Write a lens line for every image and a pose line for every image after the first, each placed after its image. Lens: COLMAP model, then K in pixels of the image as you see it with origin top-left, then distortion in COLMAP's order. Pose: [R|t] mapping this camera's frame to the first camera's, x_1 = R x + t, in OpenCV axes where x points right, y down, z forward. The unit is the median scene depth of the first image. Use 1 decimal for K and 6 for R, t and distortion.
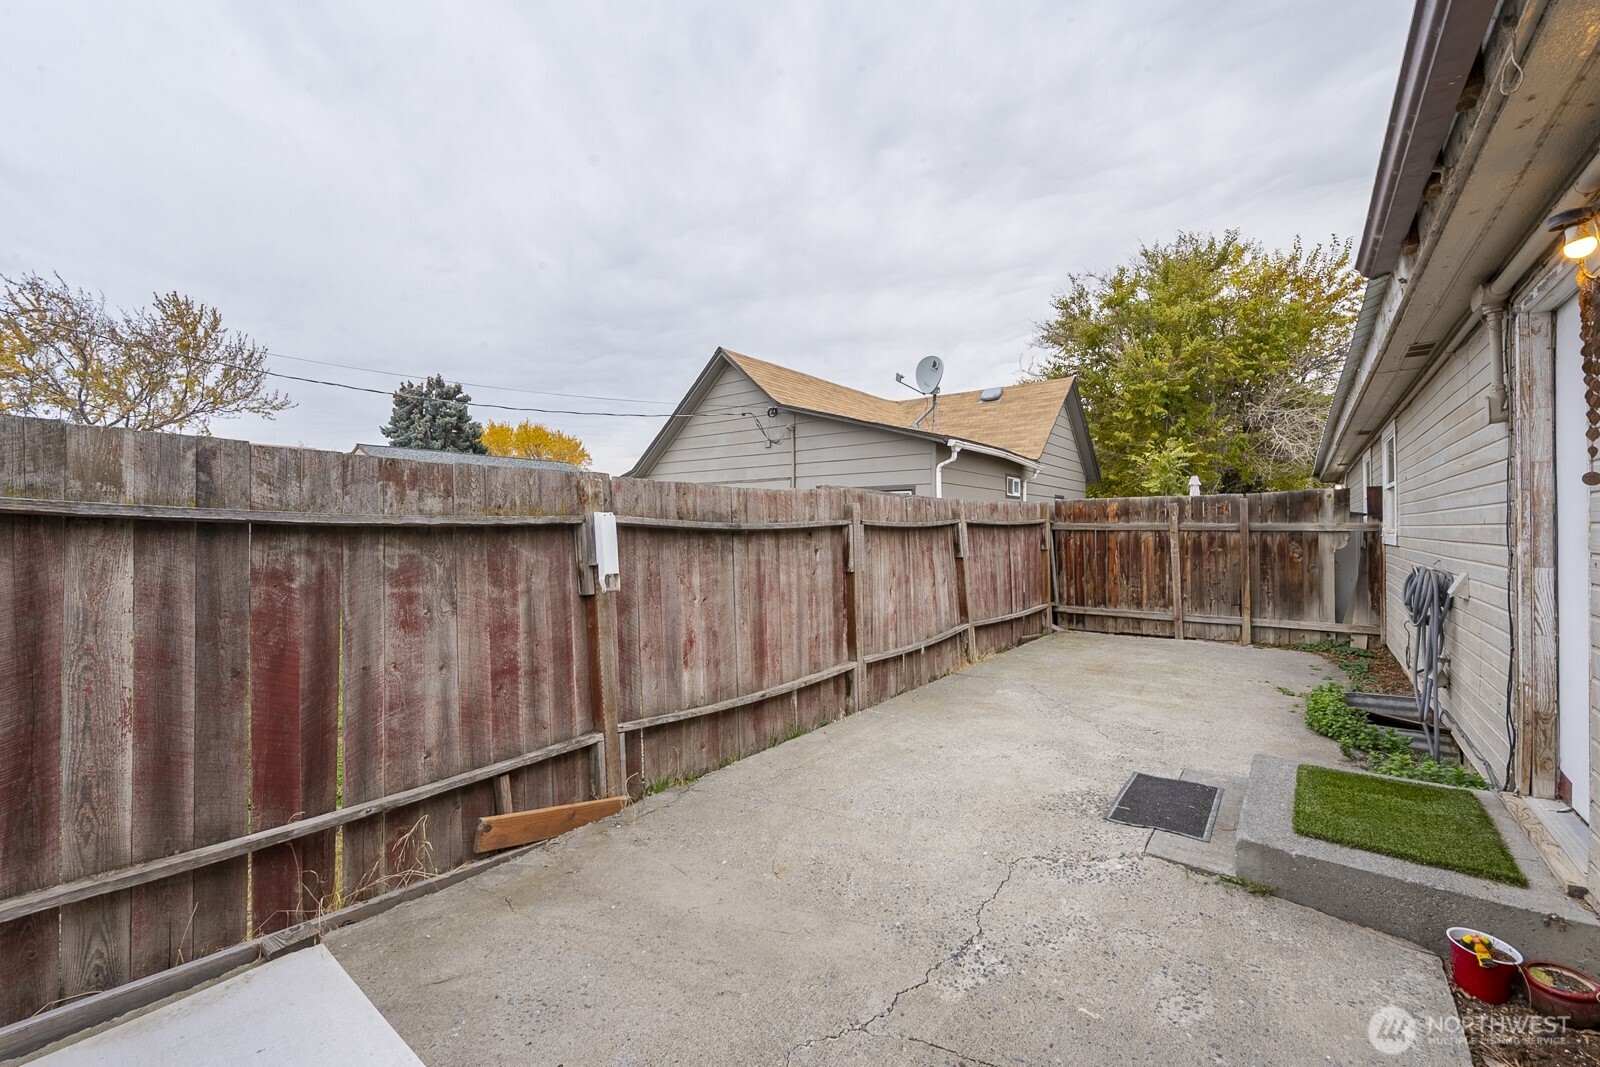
lens RADIAL K [[637.2, 0, 802.7], [0, 637.2, 532.9], [0, 0, 1]] dist [-0.000516, -0.000093]
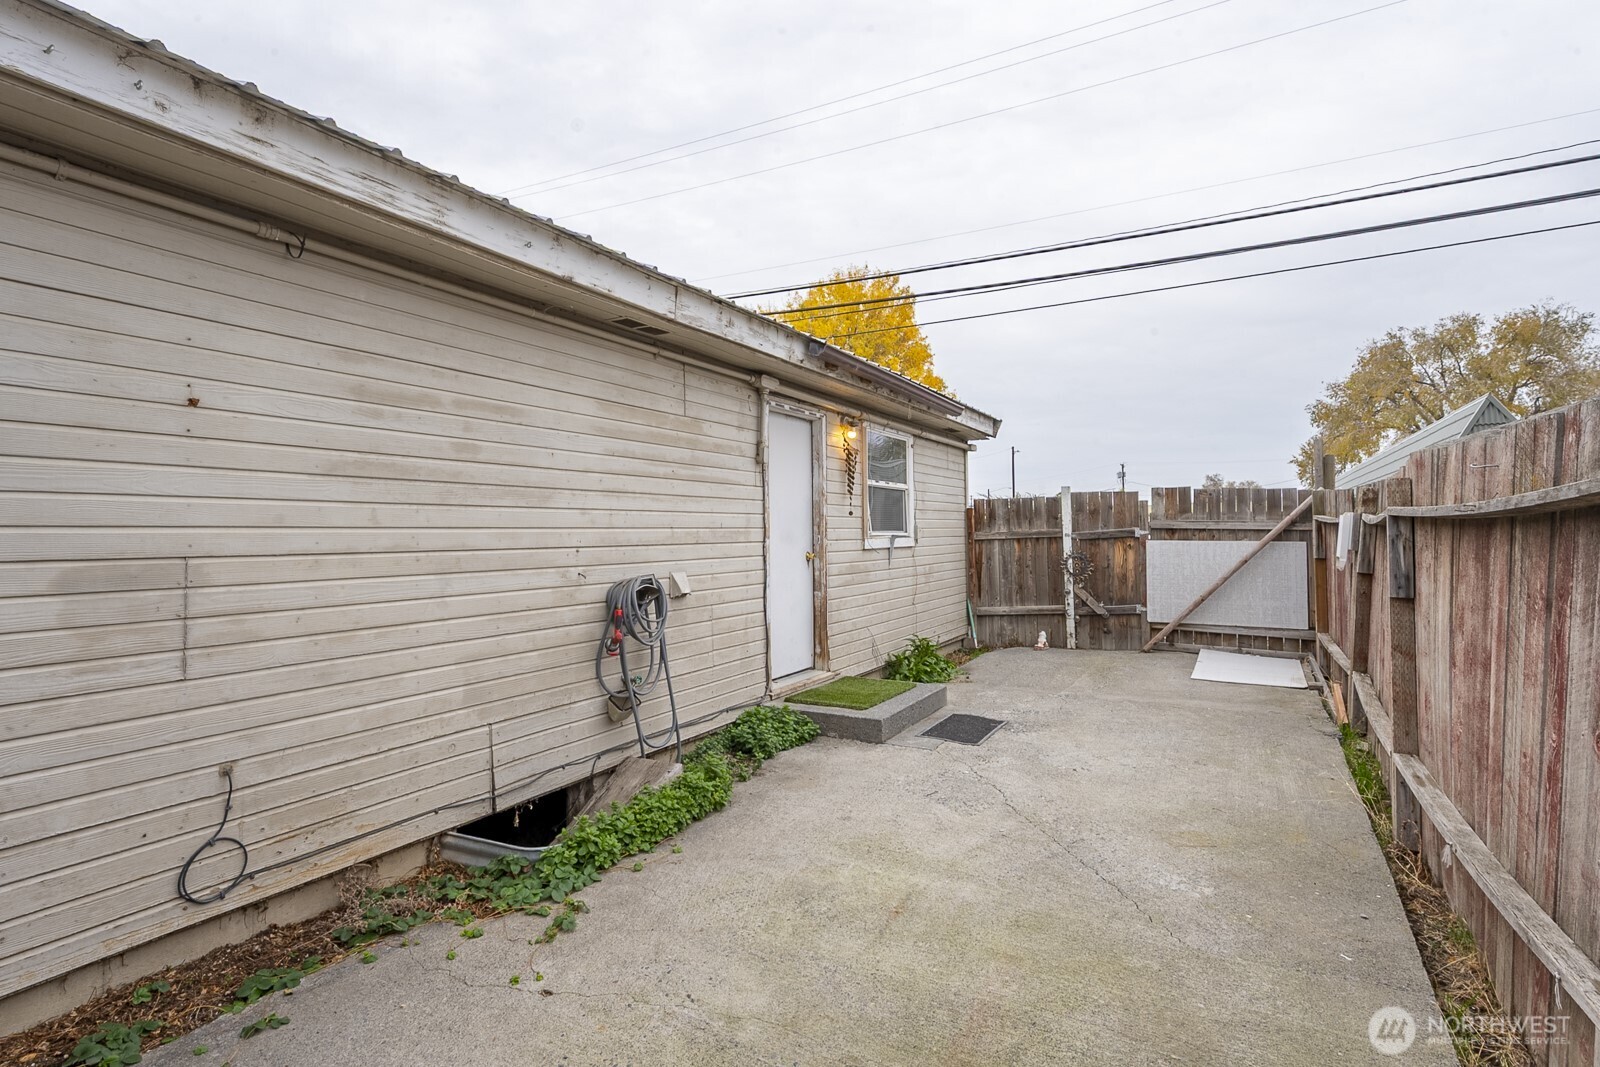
lens RADIAL K [[717.1, 0, 800.0], [0, 717.1, 533.5], [0, 0, 1]] dist [-0.000998, -0.000141]
pose [[-0.992289, 0.008348, -0.123665, 0.856183], [0.007113, 0.999920, 0.010421, -0.010889], [0.123742, 0.009461, -0.992269, 1.918919]]
